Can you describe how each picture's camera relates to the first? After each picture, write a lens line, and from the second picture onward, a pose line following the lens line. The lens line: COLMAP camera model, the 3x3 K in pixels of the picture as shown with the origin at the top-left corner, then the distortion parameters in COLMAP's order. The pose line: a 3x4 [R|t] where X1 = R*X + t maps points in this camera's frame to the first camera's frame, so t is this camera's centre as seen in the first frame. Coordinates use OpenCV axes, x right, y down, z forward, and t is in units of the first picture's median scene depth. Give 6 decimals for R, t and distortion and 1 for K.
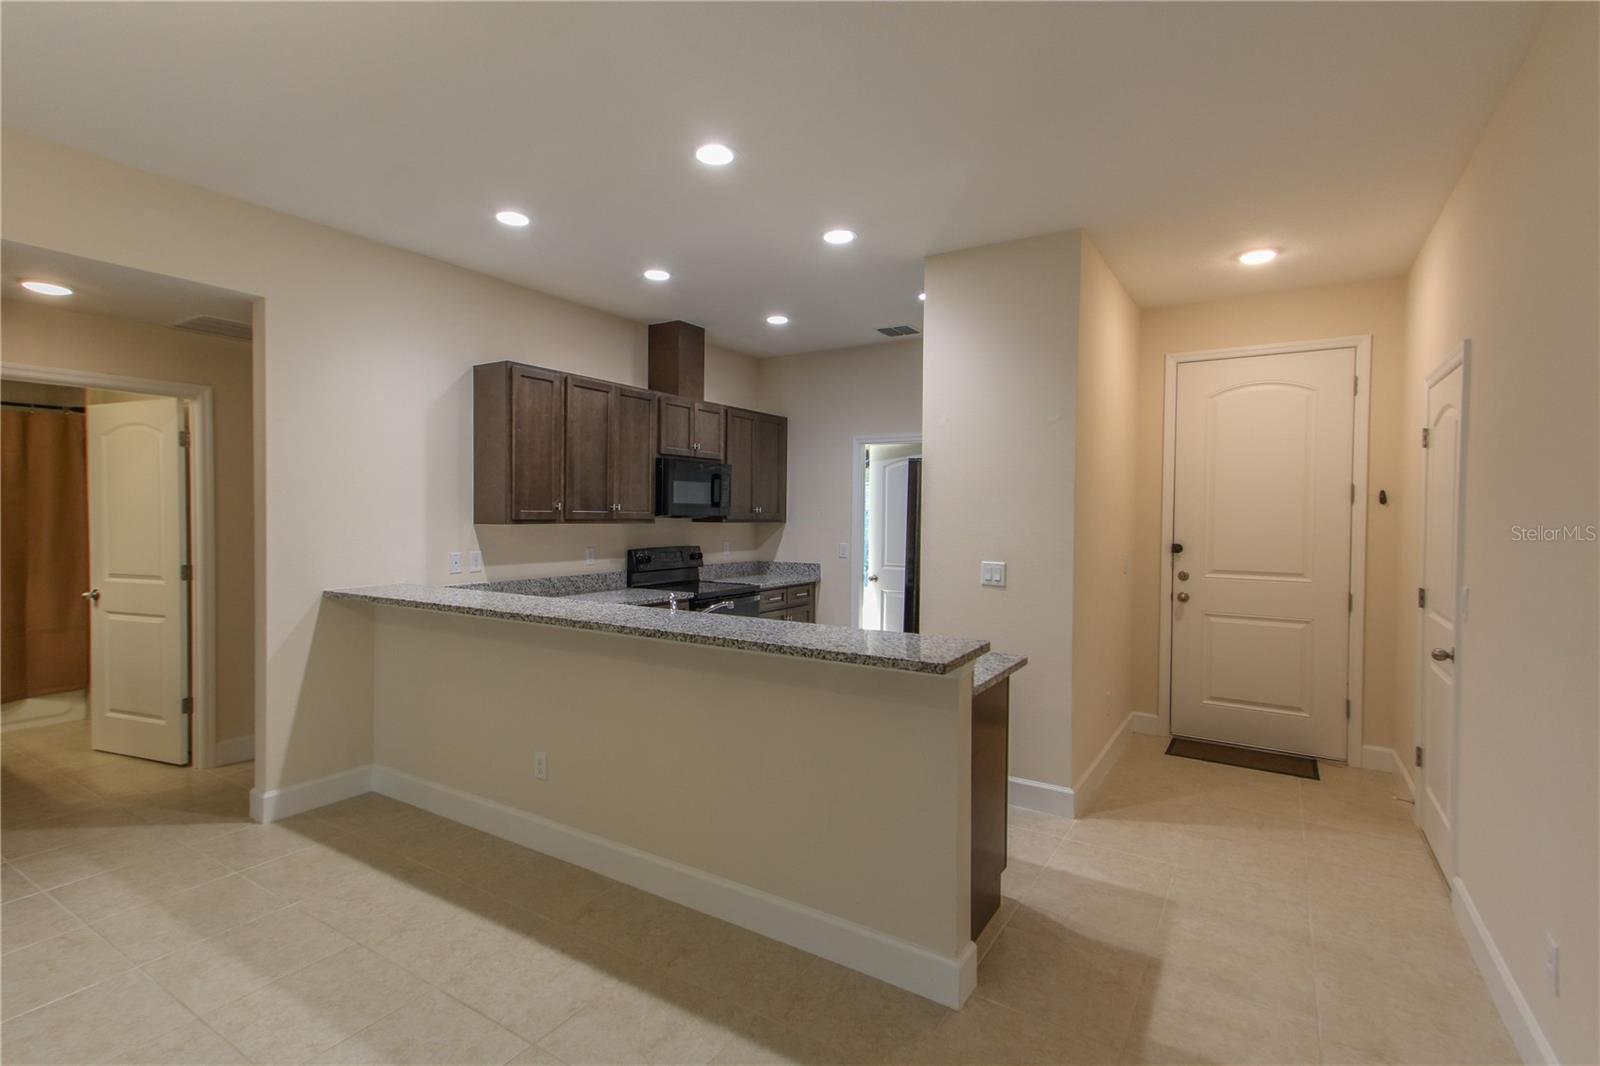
lens RADIAL K [[750.4, 0, 800.0], [0, 750.4, 533.0], [0, 0, 1]] dist [0.001164, 0.000258]
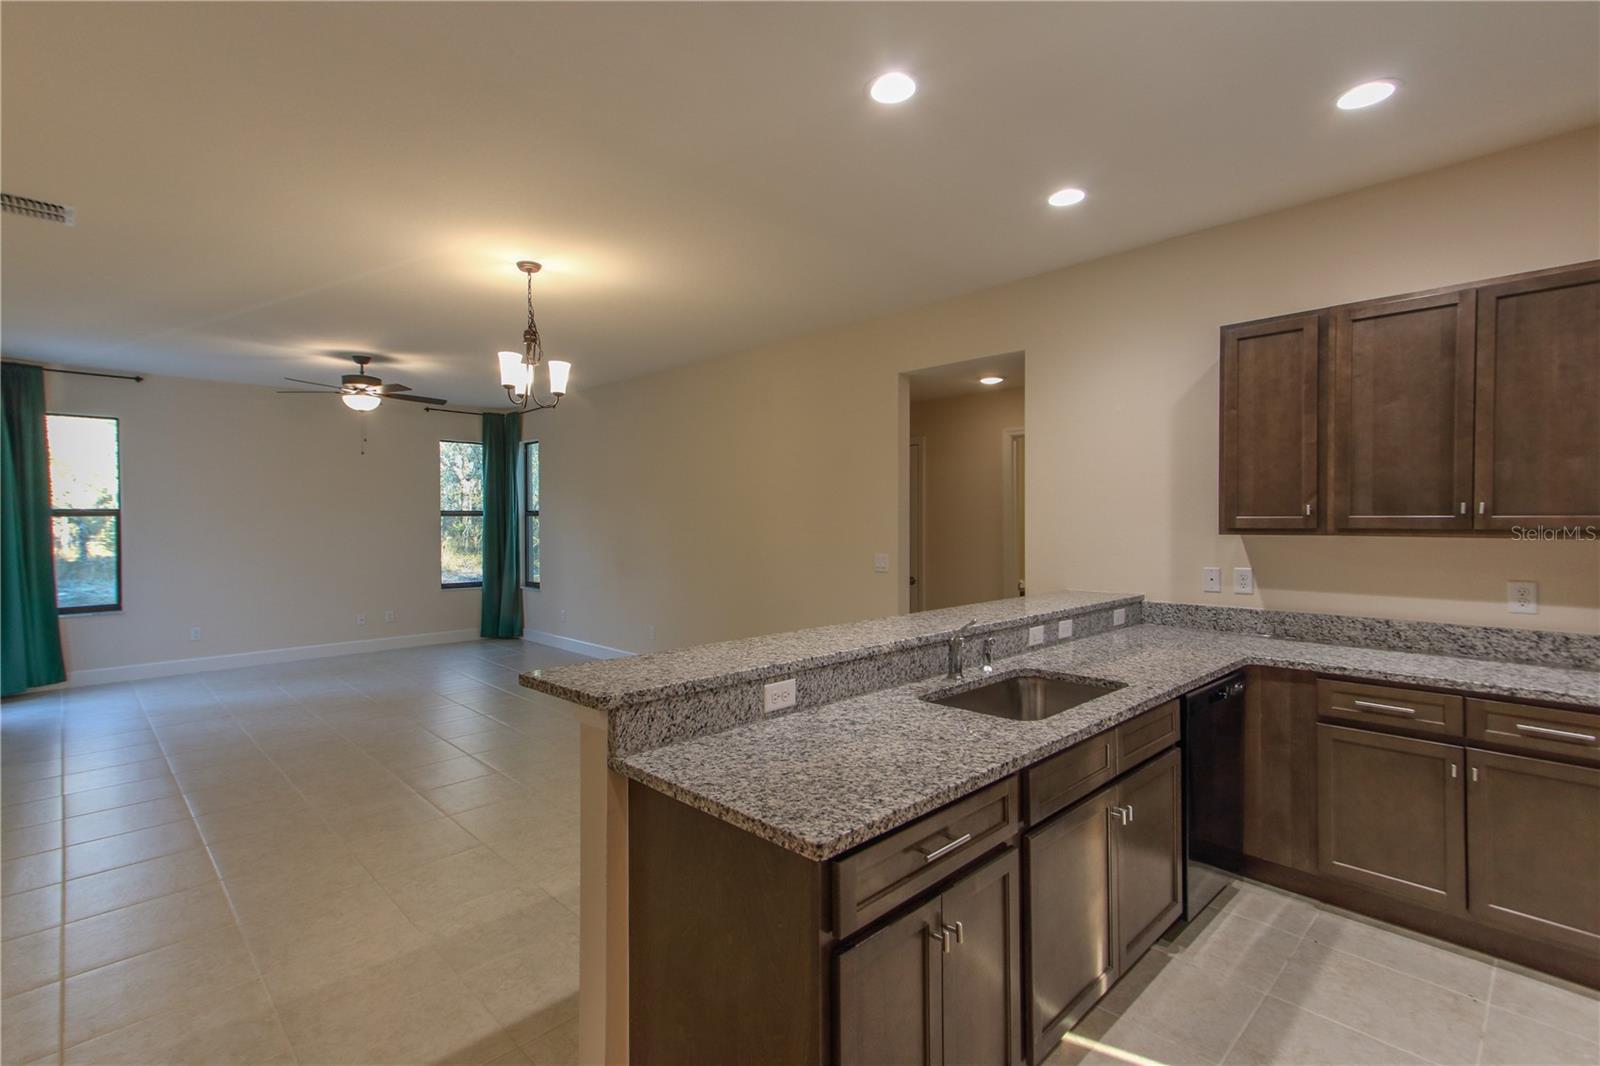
lens RADIAL K [[732.4, 0, 799.7], [0, 732.4, 523.0], [0, 0, 1]] dist [0.028206, 0.000194]
pose [[-0.232542, -0.007062, -0.972561, 0.418434], [-0.025948, 0.999663, -0.001054, -0.009856], [0.972240, 0.024991, -0.232647, 0.676791]]
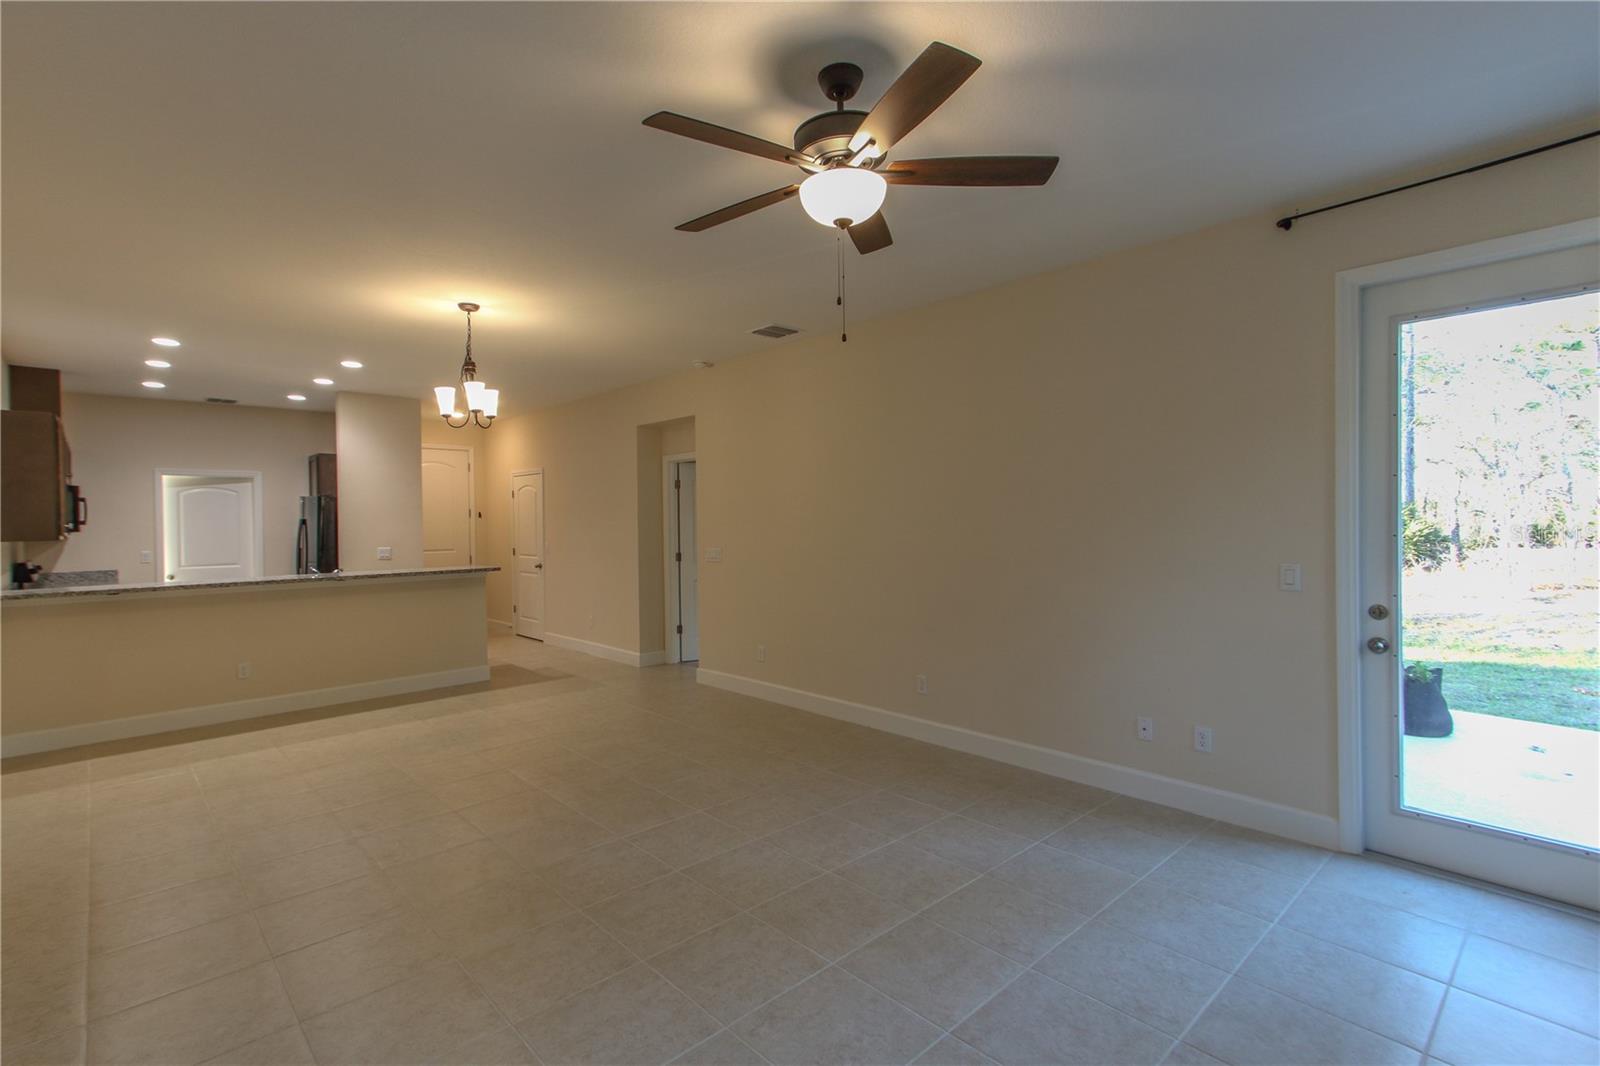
lens RADIAL K [[736.3, 0, 799.9], [0, 736.3, 521.6], [0, 0, 1]] dist [0.000511, 0.000437]
pose [[0.218197, -0.017142, 0.975754, -1.163323], [0.038694, 0.999211, 0.008901, -0.006446], [-0.975137, 0.035814, 0.218688, -0.456012]]
